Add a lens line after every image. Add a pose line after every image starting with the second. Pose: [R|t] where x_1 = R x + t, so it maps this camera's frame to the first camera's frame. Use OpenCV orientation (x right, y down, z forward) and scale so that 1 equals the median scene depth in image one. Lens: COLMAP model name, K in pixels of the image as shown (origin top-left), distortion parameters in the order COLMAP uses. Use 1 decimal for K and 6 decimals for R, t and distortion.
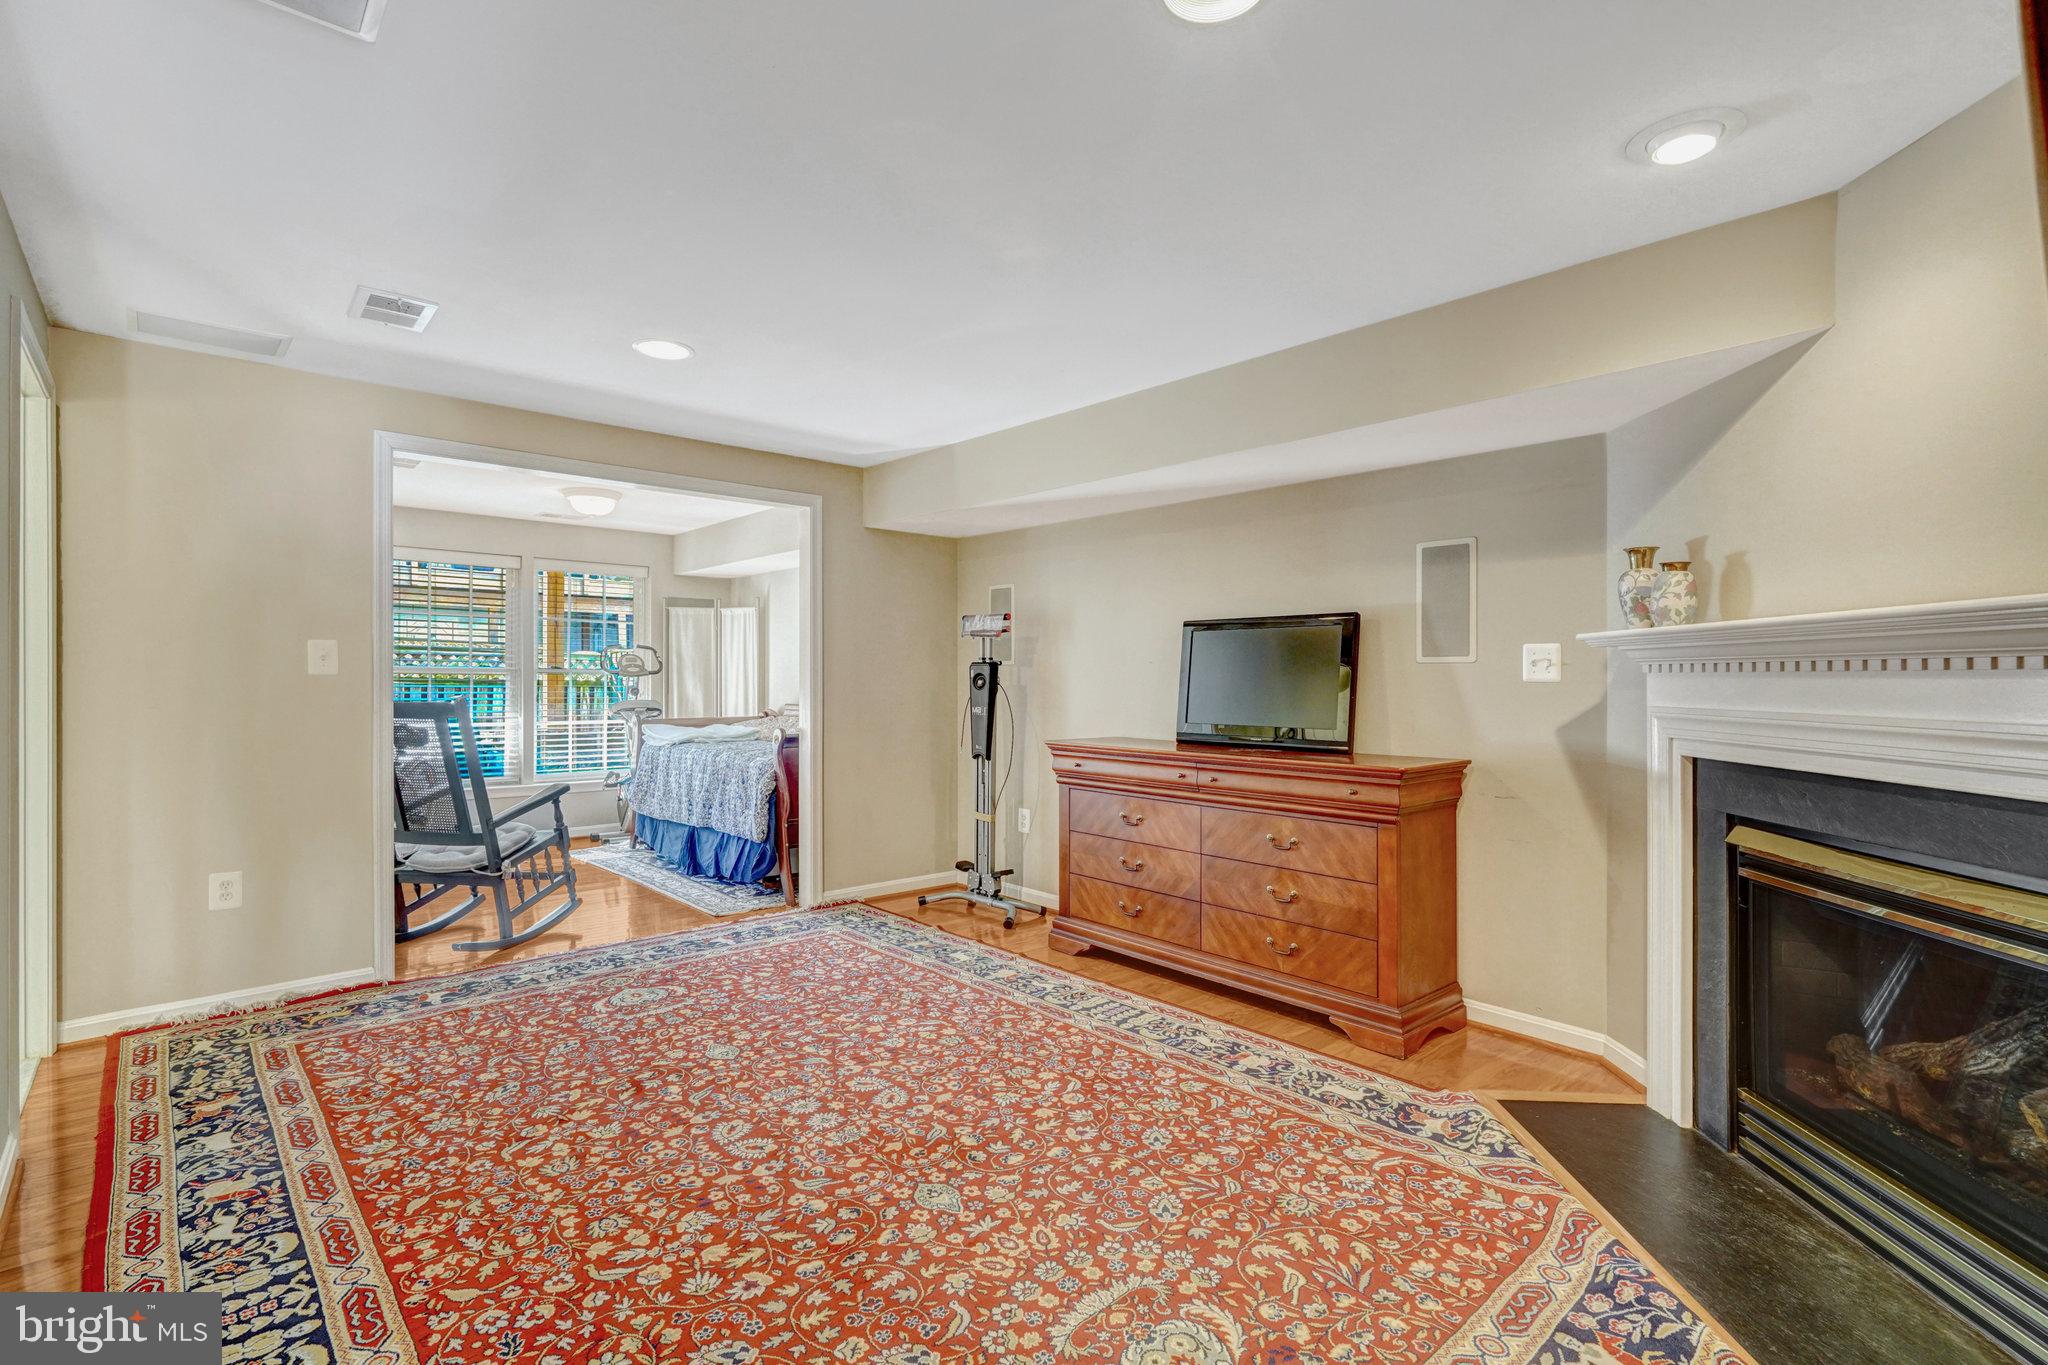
lens RADIAL K [[961.1, 0, 1014.0], [0, 961.1, 668.9], [0, 0, 1]] dist [-0.000610, 0.000746]
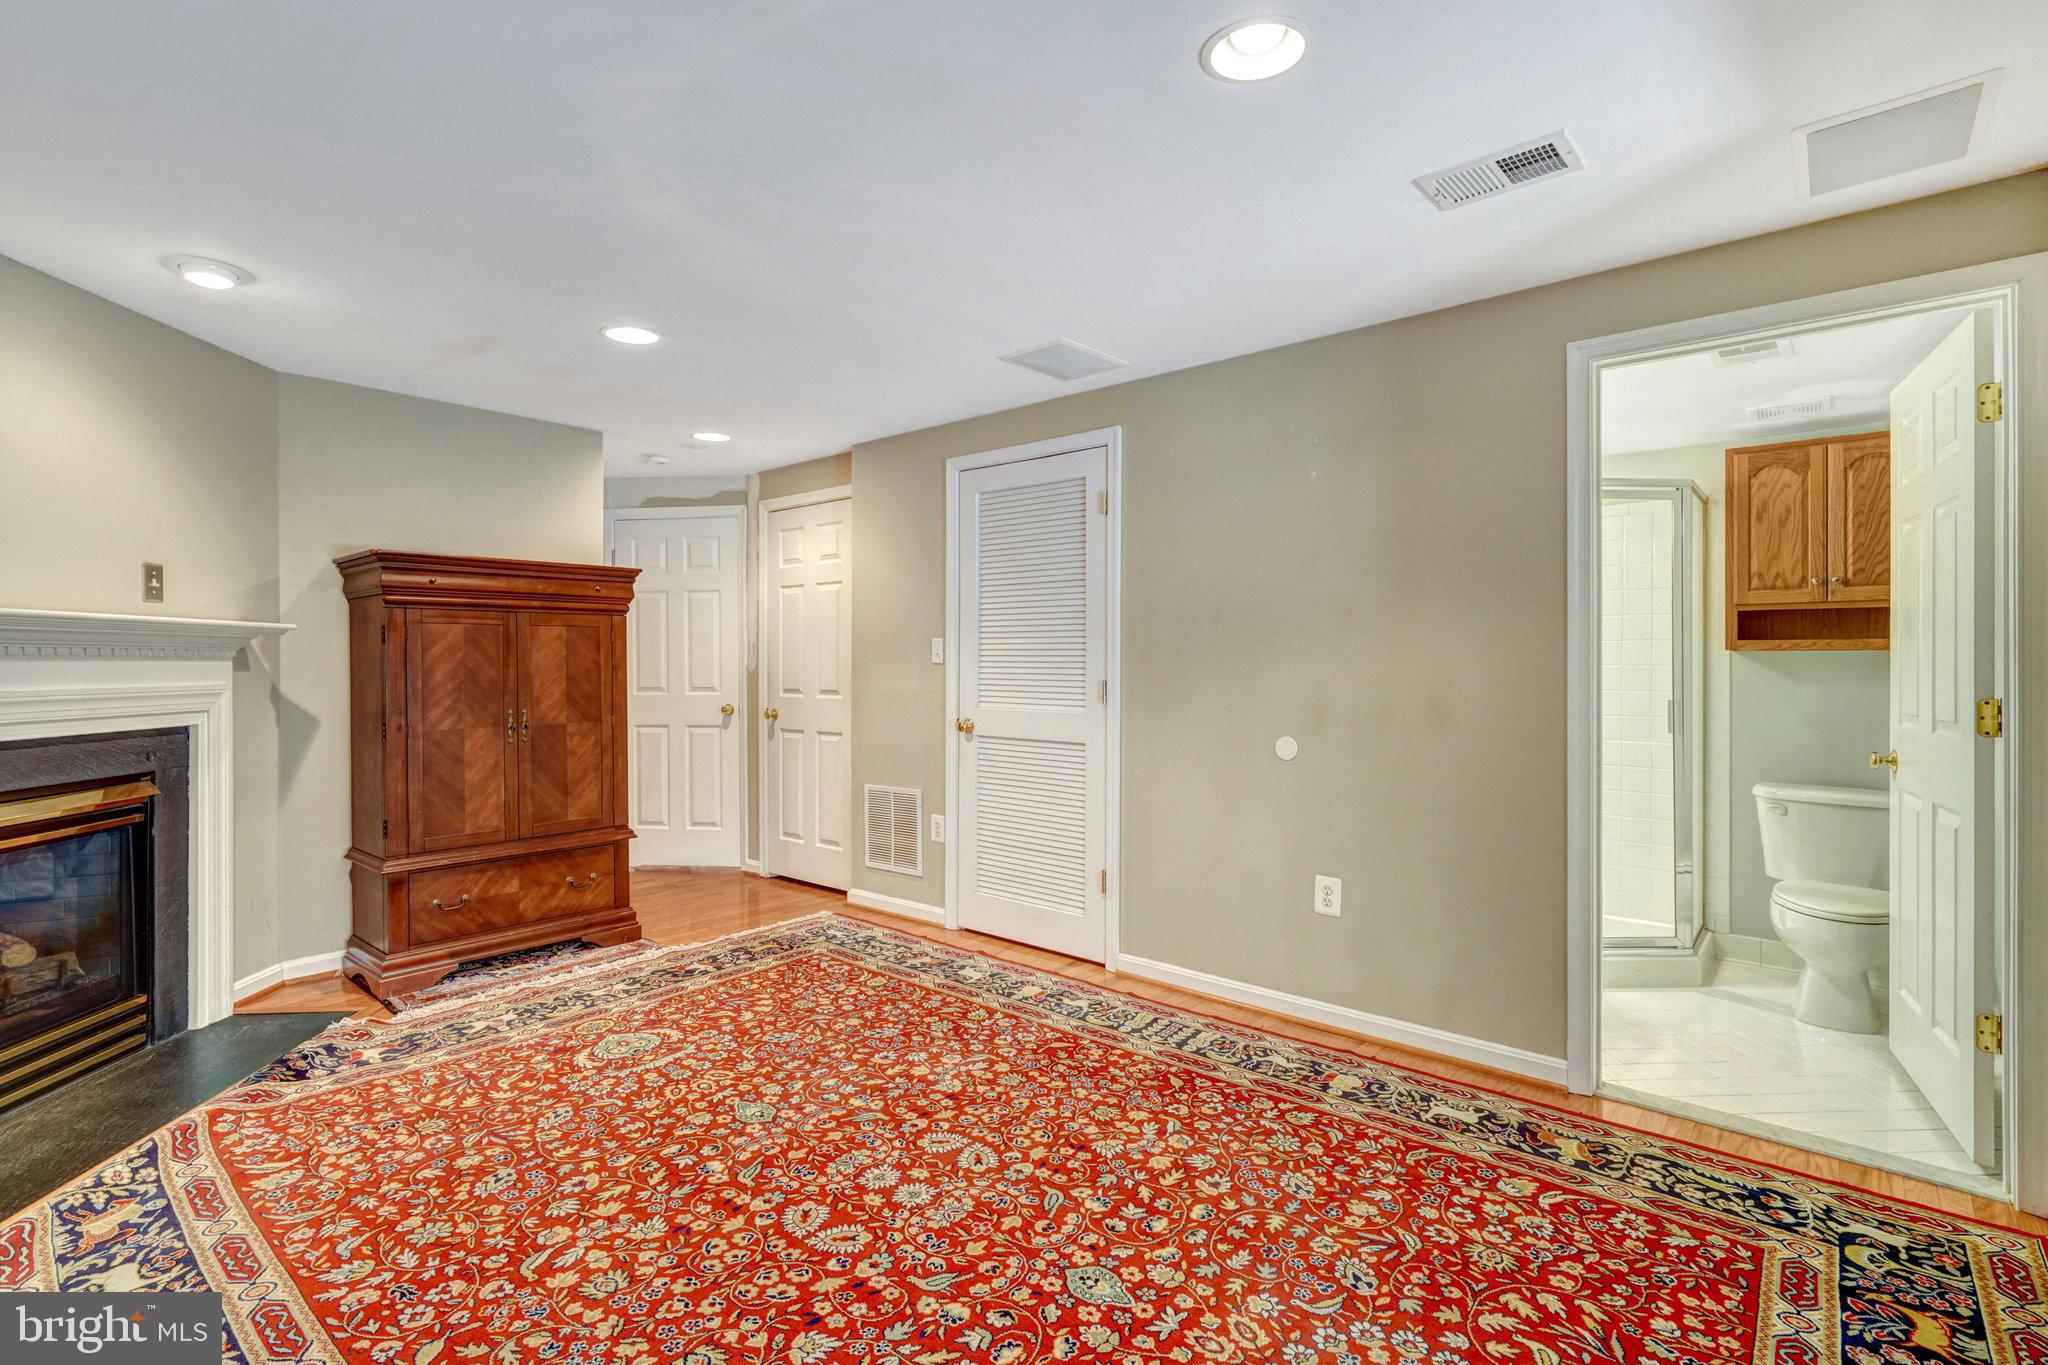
lens RADIAL K [[961.1, 0, 1014.0], [0, 961.1, 668.9], [0, 0, 1]] dist [-0.000610, 0.000746]
pose [[-0.991163, -0.005630, -0.132531, -0.217091], [-0.005472, 0.999984, -0.001558, 0.012109], [0.132538, -0.000819, -0.991178, 2.049978]]
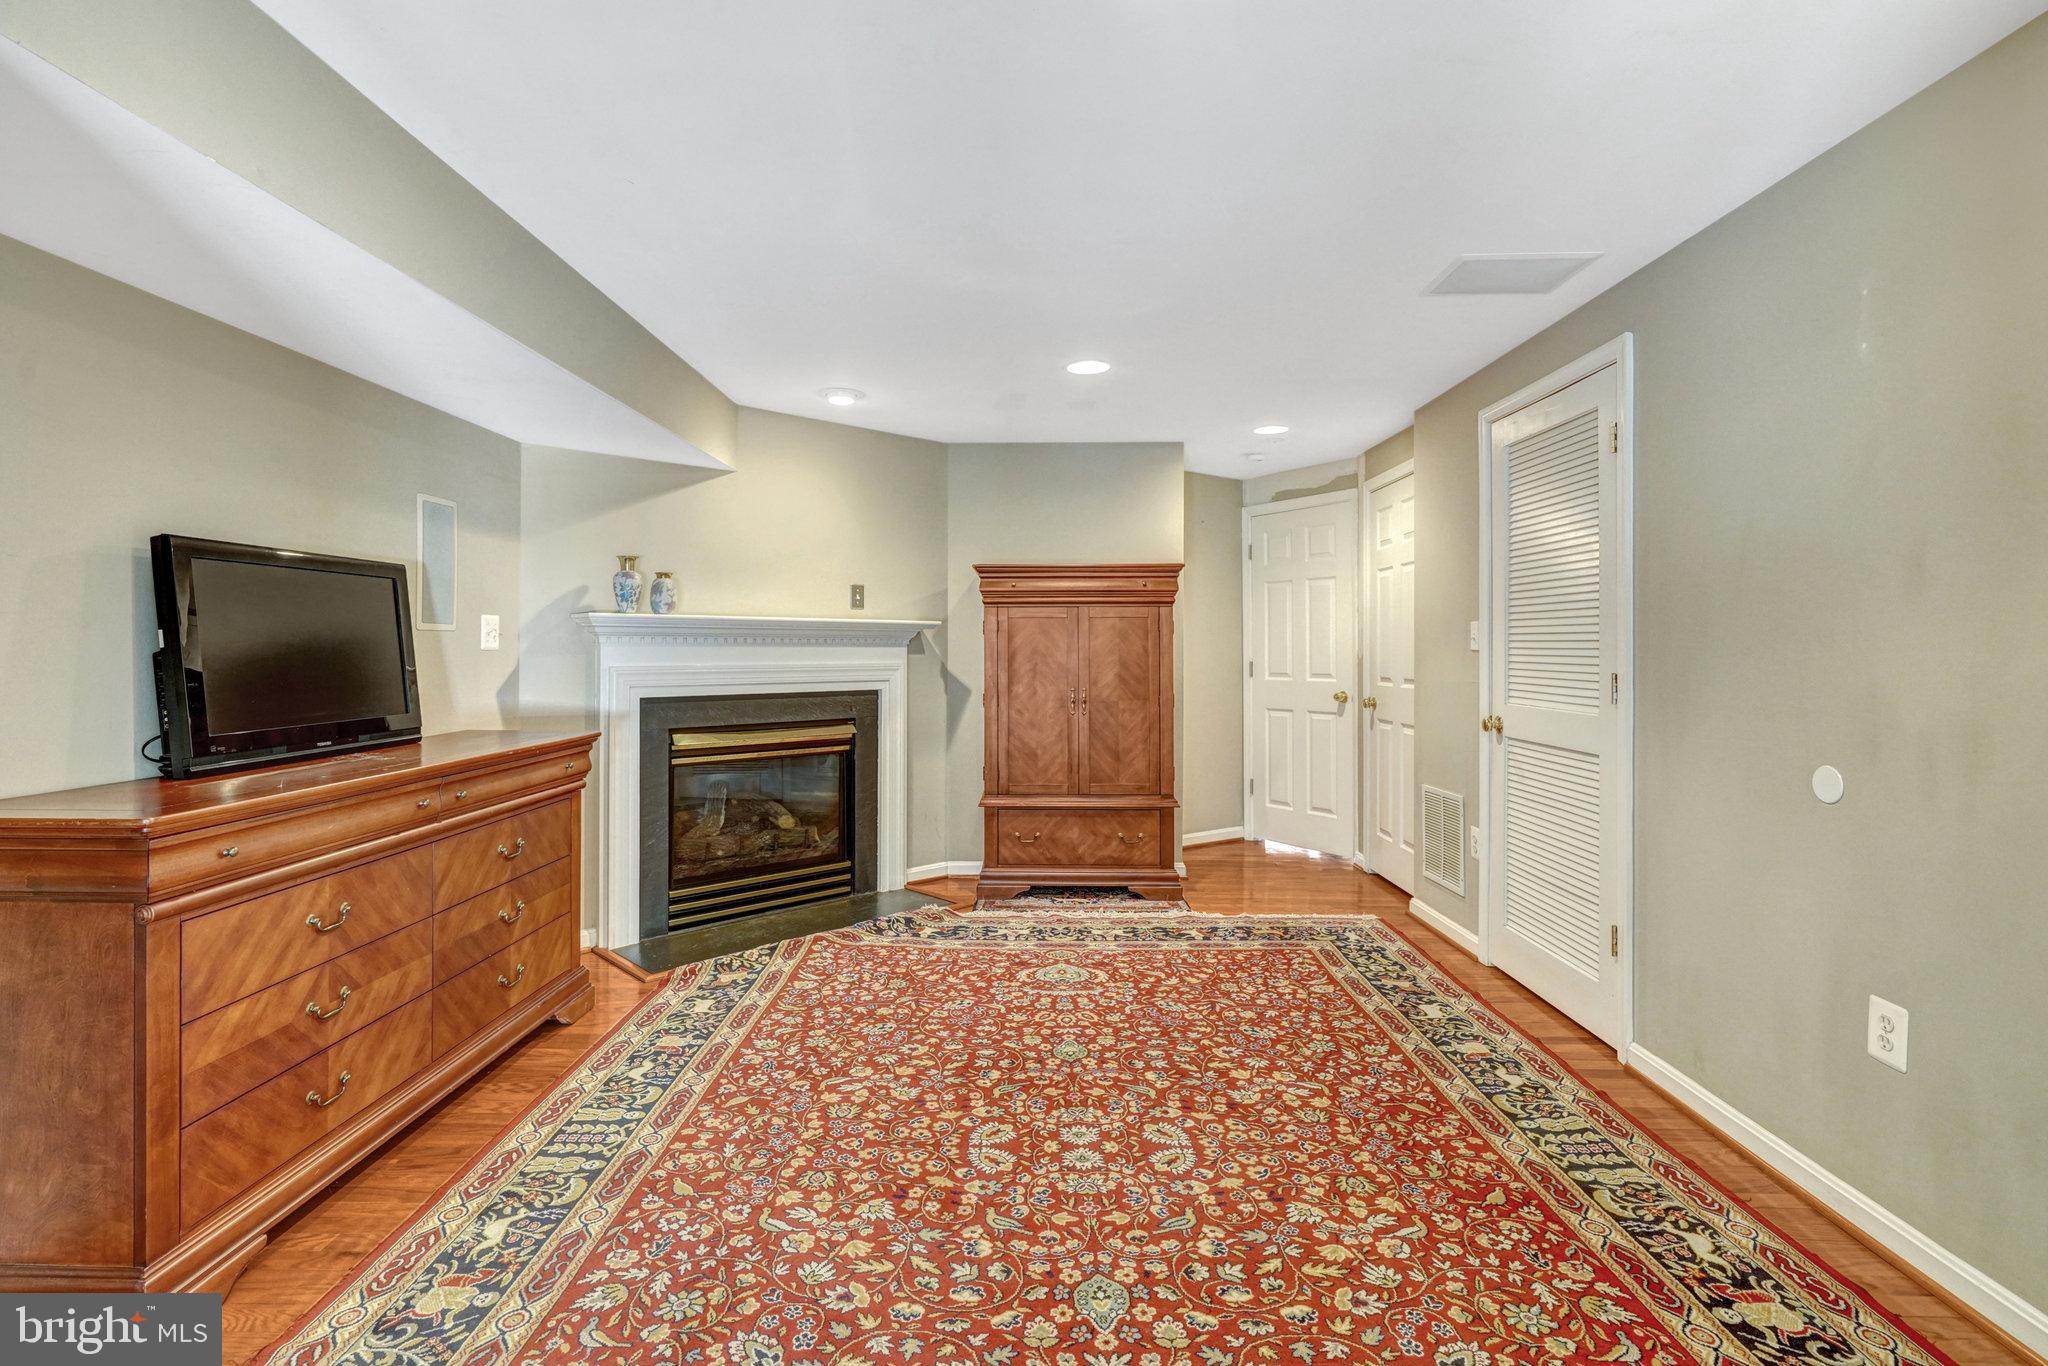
lens RADIAL K [[972.5, 0, 1012.8], [0, 972.5, 645.8], [0, 0, 1]] dist [-0.000124, 0.000875]
pose [[-0.736784, -0.005783, 0.676104, -0.847080], [-0.011754, 0.999922, -0.004256, 0.007778], [-0.676026, -0.011082, -0.736794, 1.892921]]
